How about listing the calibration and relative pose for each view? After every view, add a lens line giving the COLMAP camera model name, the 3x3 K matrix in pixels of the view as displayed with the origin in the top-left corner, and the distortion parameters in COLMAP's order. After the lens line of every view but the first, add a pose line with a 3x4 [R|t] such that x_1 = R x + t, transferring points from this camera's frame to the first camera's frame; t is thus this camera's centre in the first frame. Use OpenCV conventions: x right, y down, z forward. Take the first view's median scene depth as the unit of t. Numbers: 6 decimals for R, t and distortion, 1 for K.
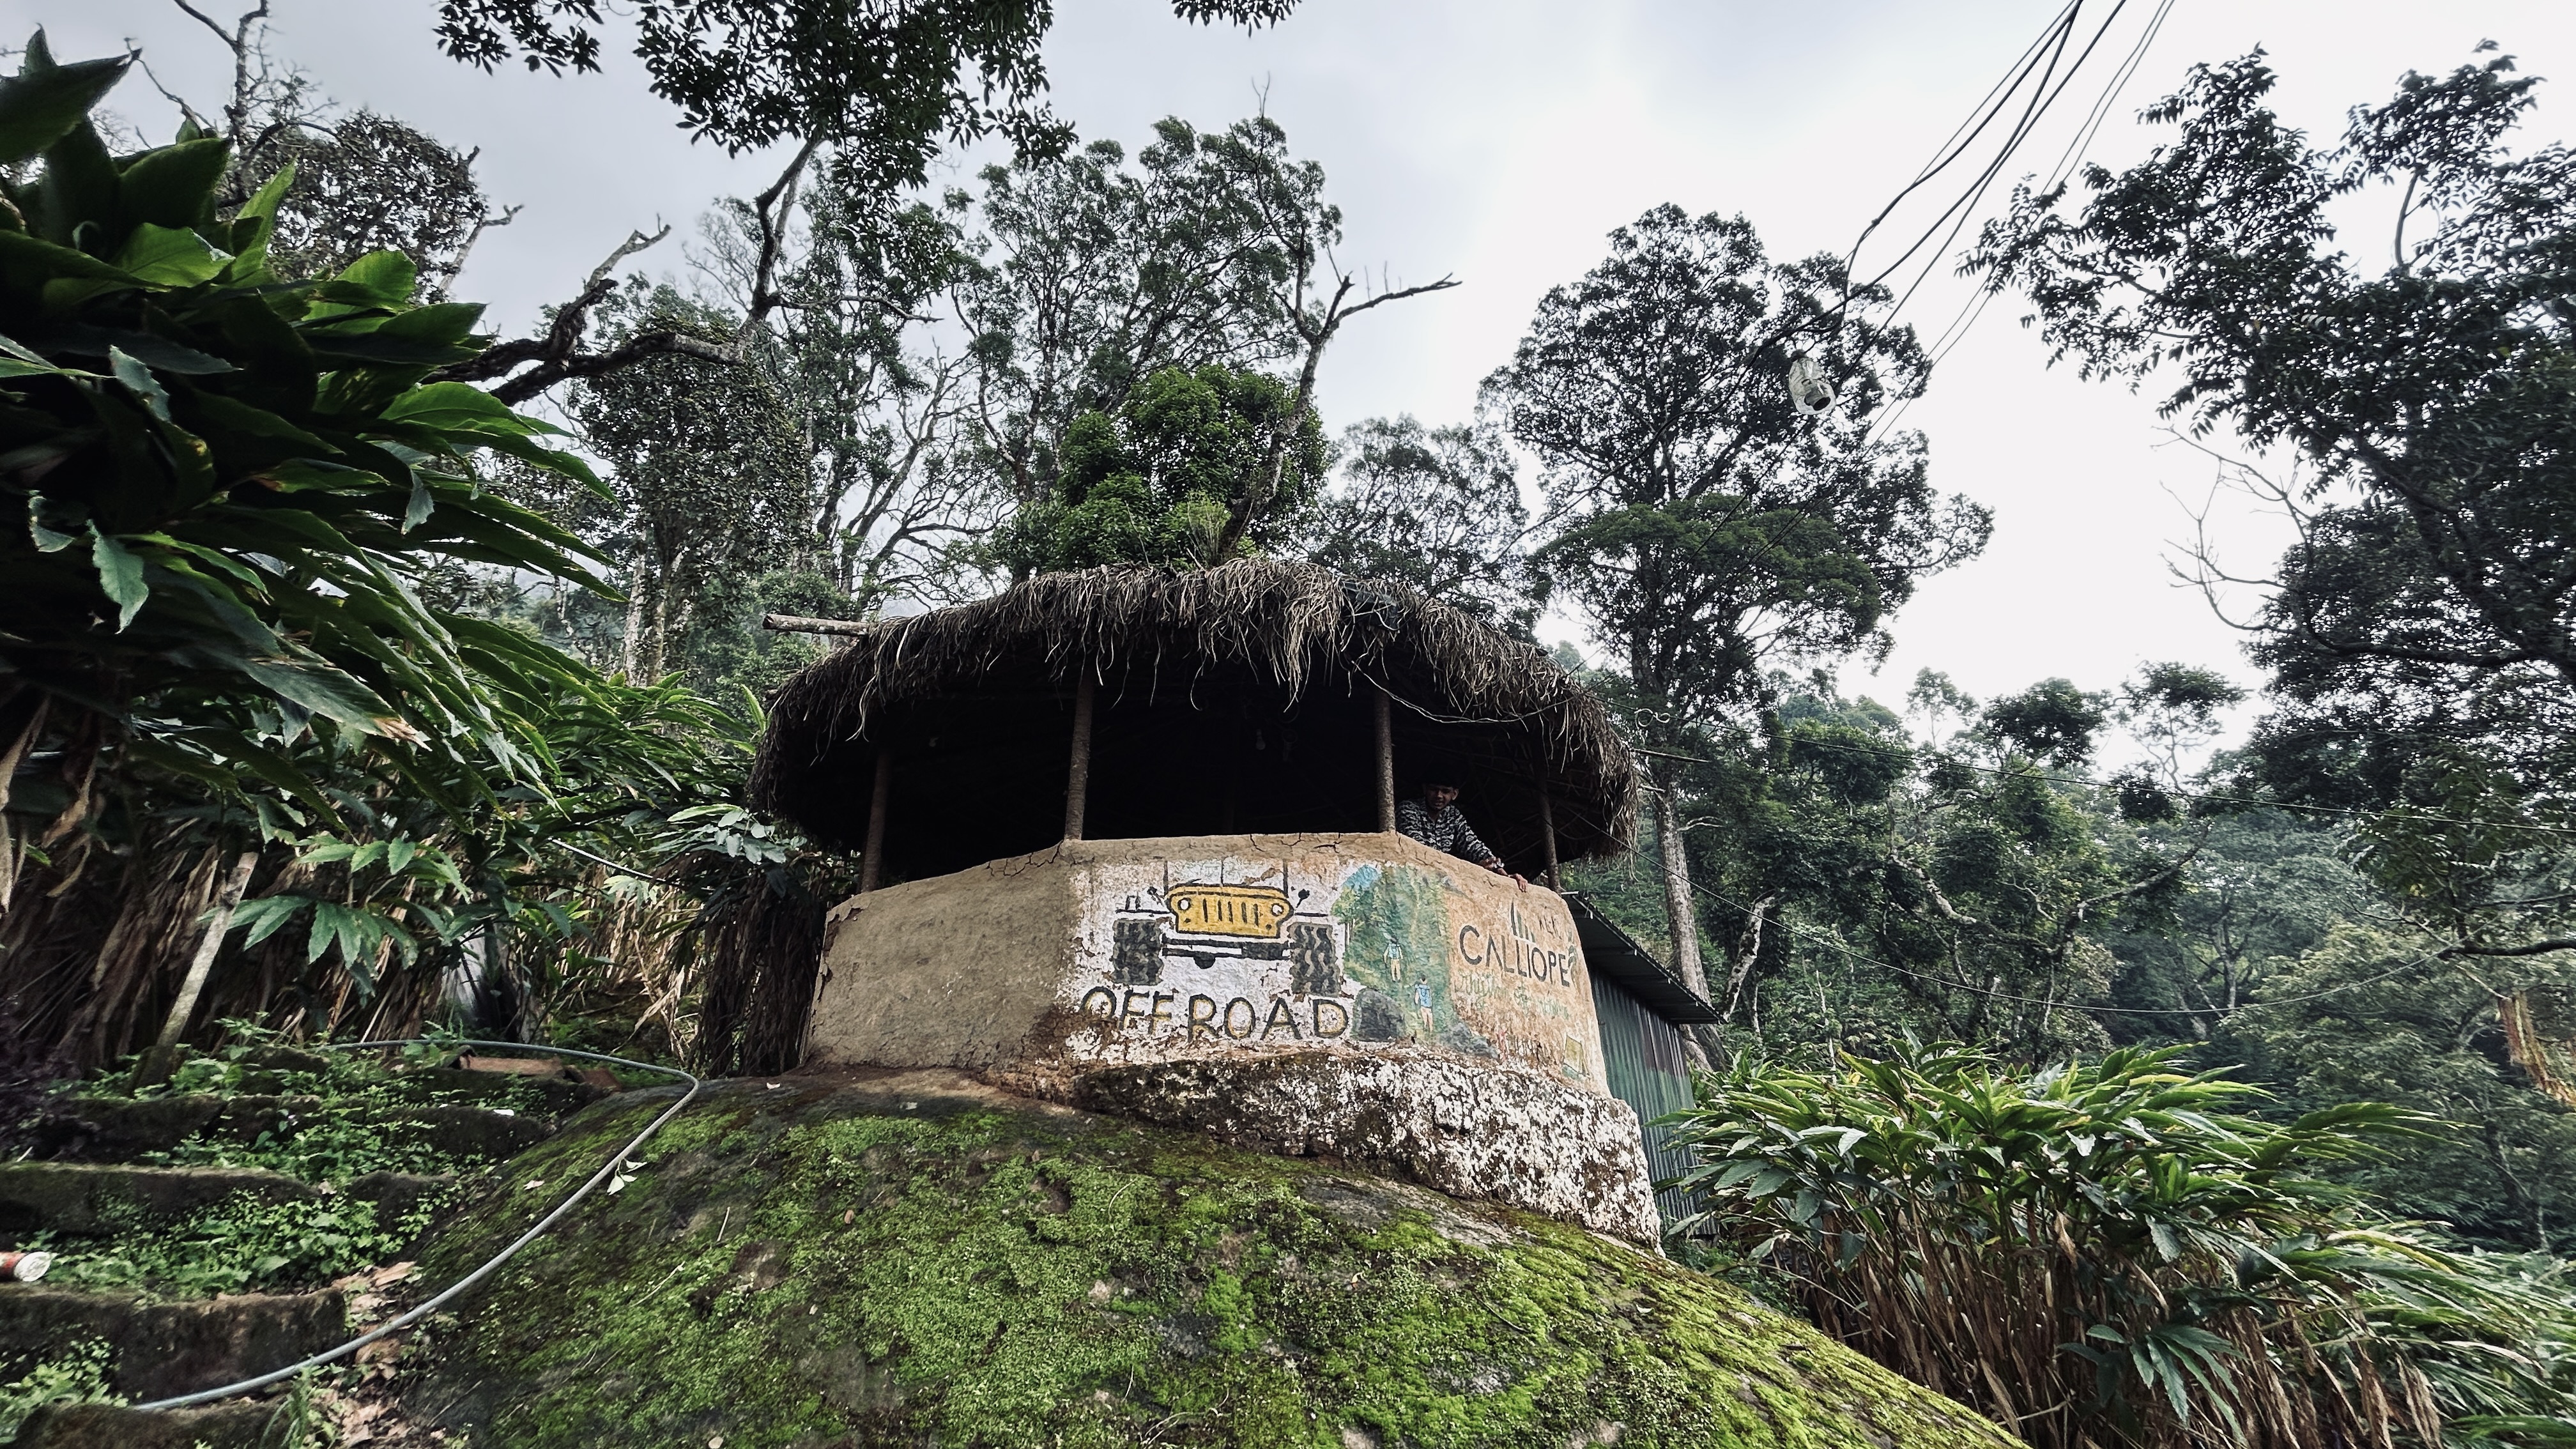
lens RADIAL K [[1043.1, 0, 1288.9], [0, 1043.1, 725.8], [0, 0, 1]] dist [-0.000715, -0.000051]
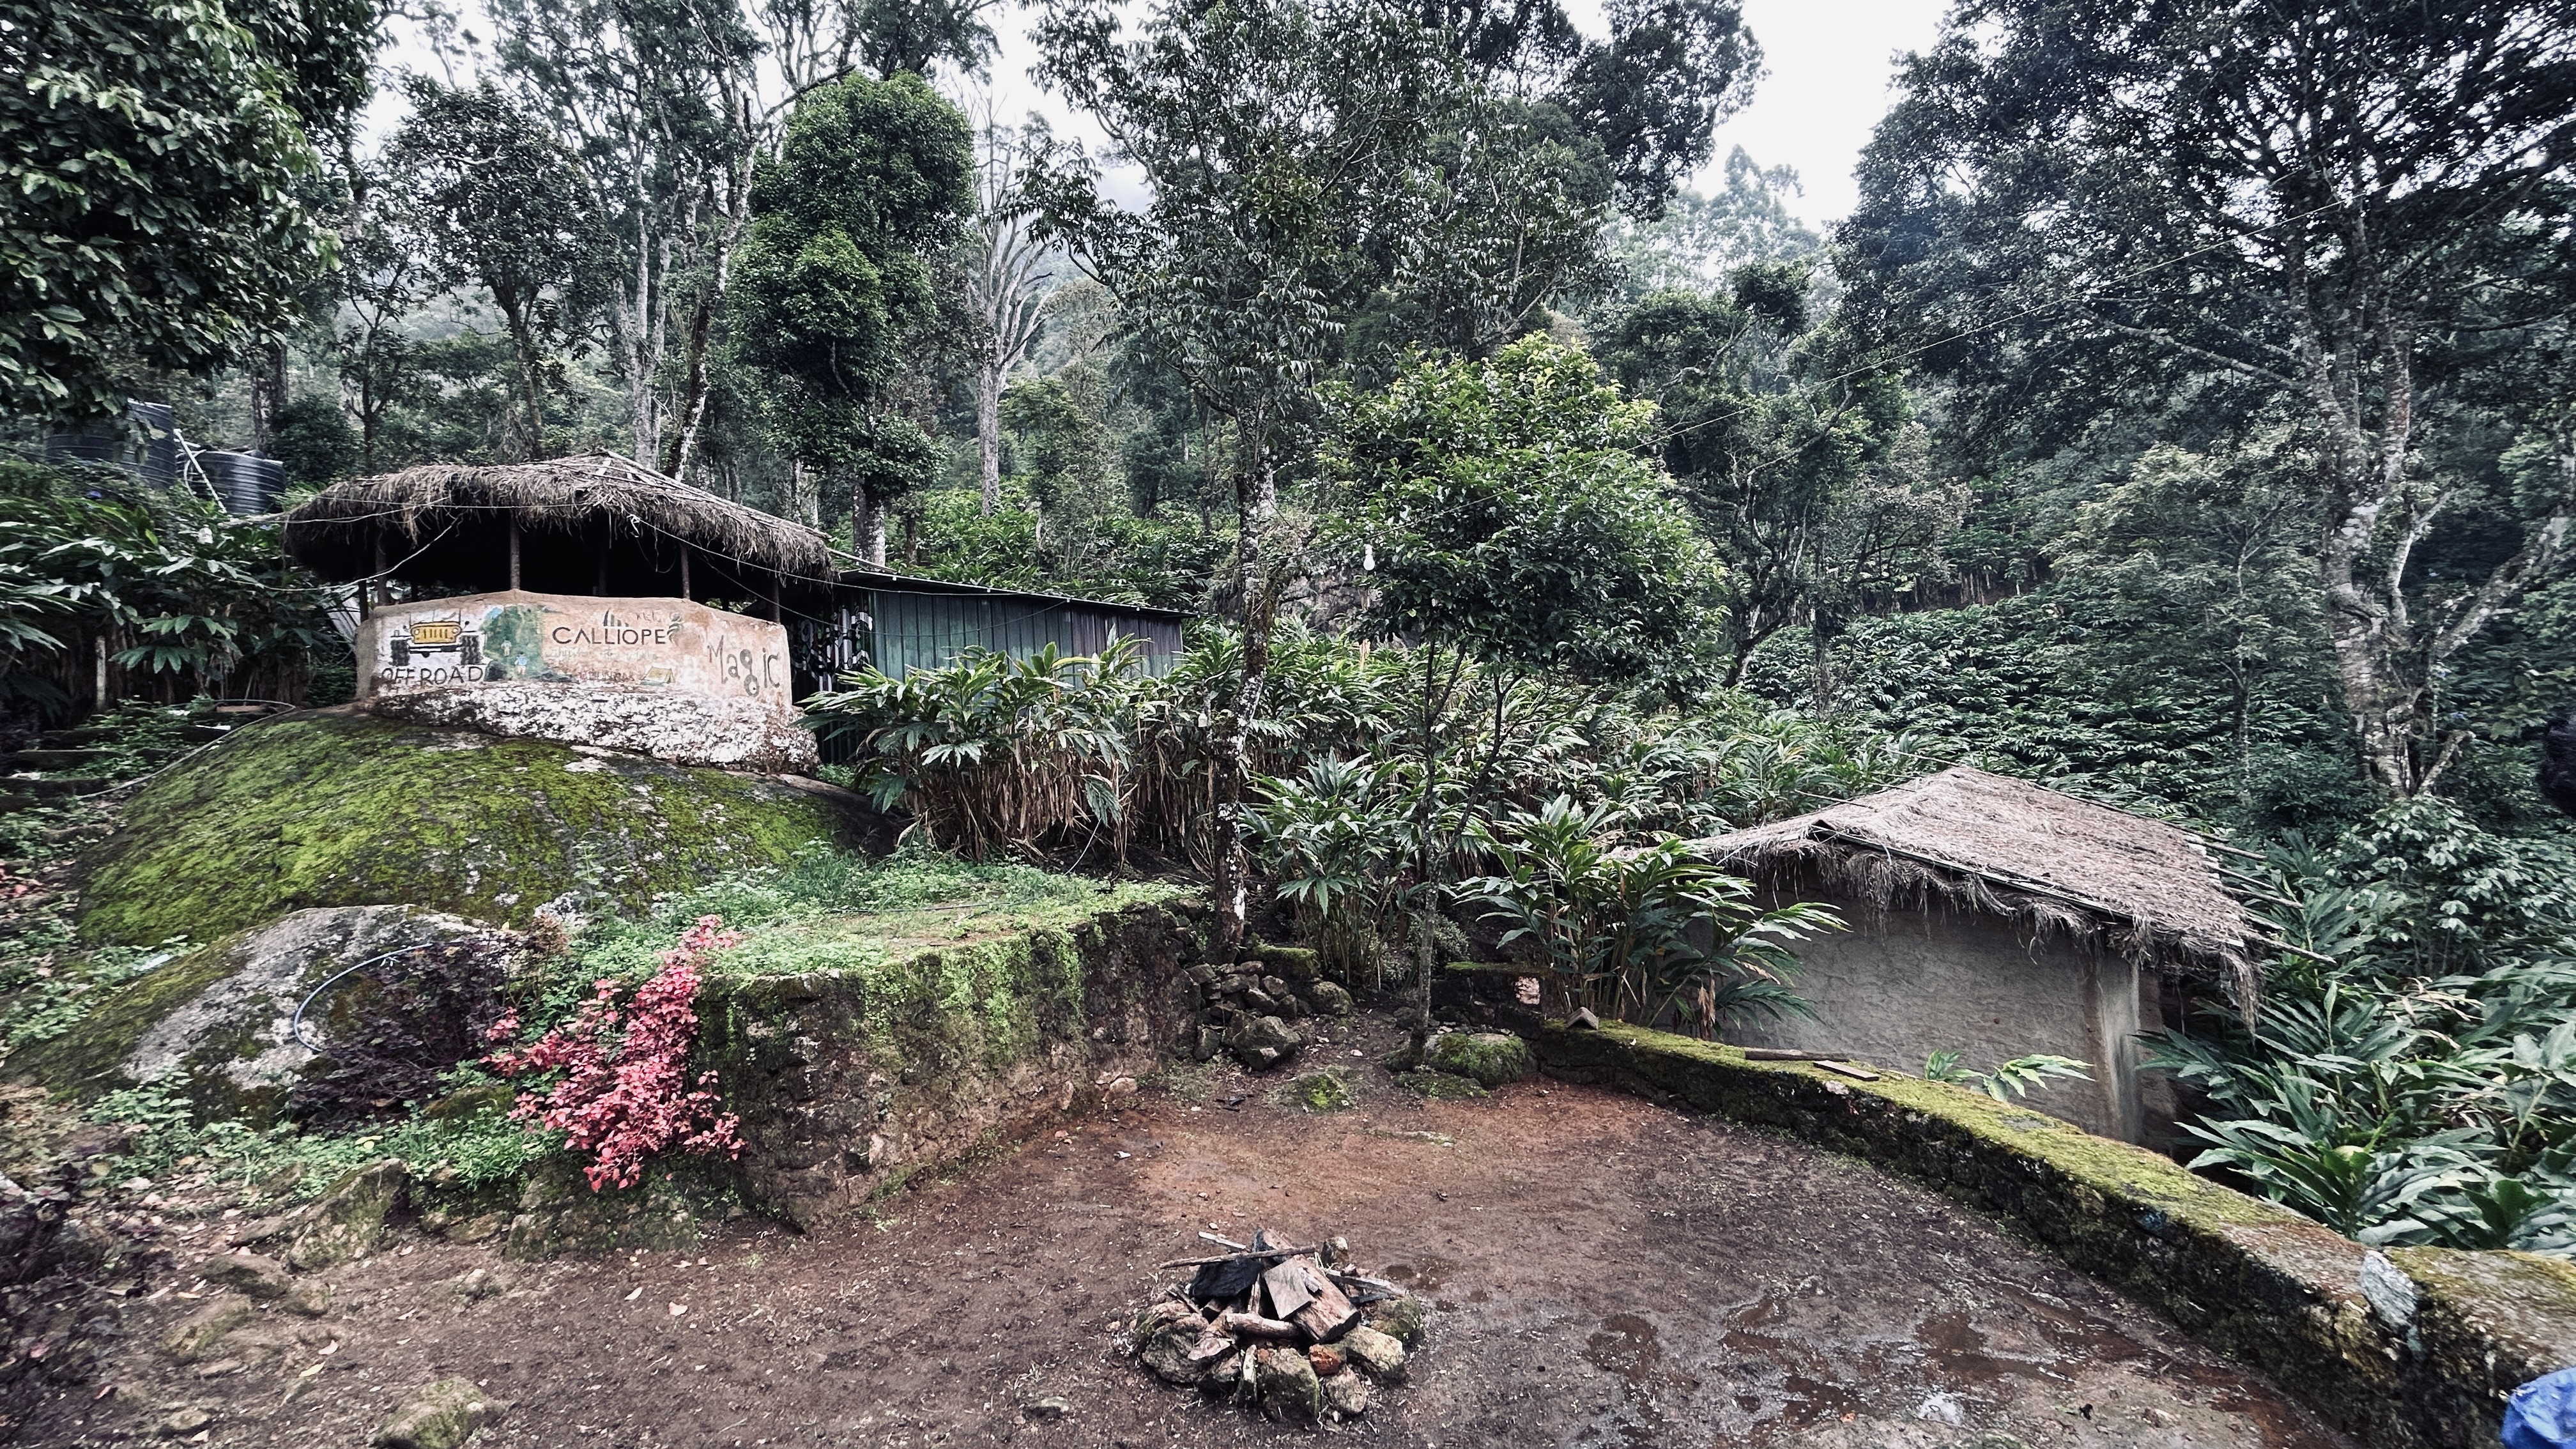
lens RADIAL K [[1043.1, 0, 1289.5], [0, 1043.1, 732.5], [0, 0, 1]] dist [-0.000715, -0.000051]
pose [[0.983141, -0.047824, -0.176483, 2.394210], [0.115431, 0.910881, 0.396198, -0.354805], [0.141807, -0.409890, 0.901044, -1.029218]]
